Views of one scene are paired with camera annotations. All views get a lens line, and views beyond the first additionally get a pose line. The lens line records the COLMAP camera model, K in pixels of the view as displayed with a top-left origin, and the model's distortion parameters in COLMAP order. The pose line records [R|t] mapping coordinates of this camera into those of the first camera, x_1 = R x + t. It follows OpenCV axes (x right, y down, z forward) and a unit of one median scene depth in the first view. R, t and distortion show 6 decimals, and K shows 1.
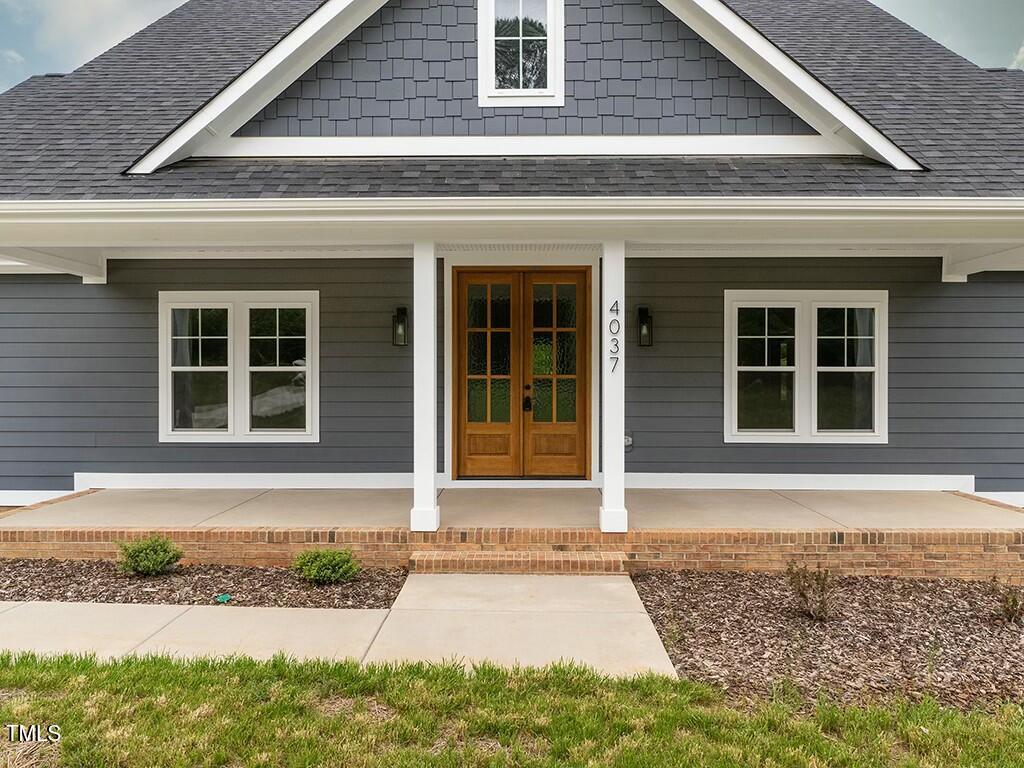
lens RADIAL K [[660.4, 0, 512.0], [0, 660.4, 384.0], [0, 0, 1]] dist [-0.003910, -0.000736]
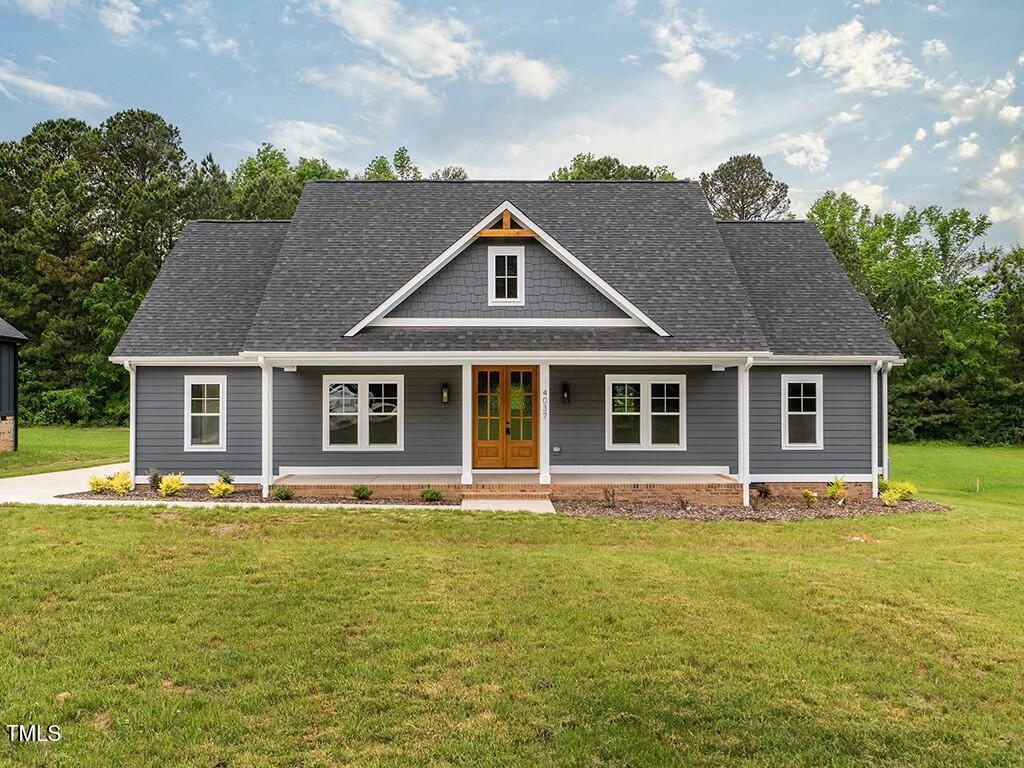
lens RADIAL K [[753.7, 0, 512.0], [0, 753.7, 384.0], [0, 0, 1]] dist [0.001521, 0.000071]
pose [[0.999087, 0.000160, 0.042714, -0.081464], [0.001074, 0.999583, -0.028872, -0.062025], [-0.042701, 0.028892, 0.998670, -1.686074]]
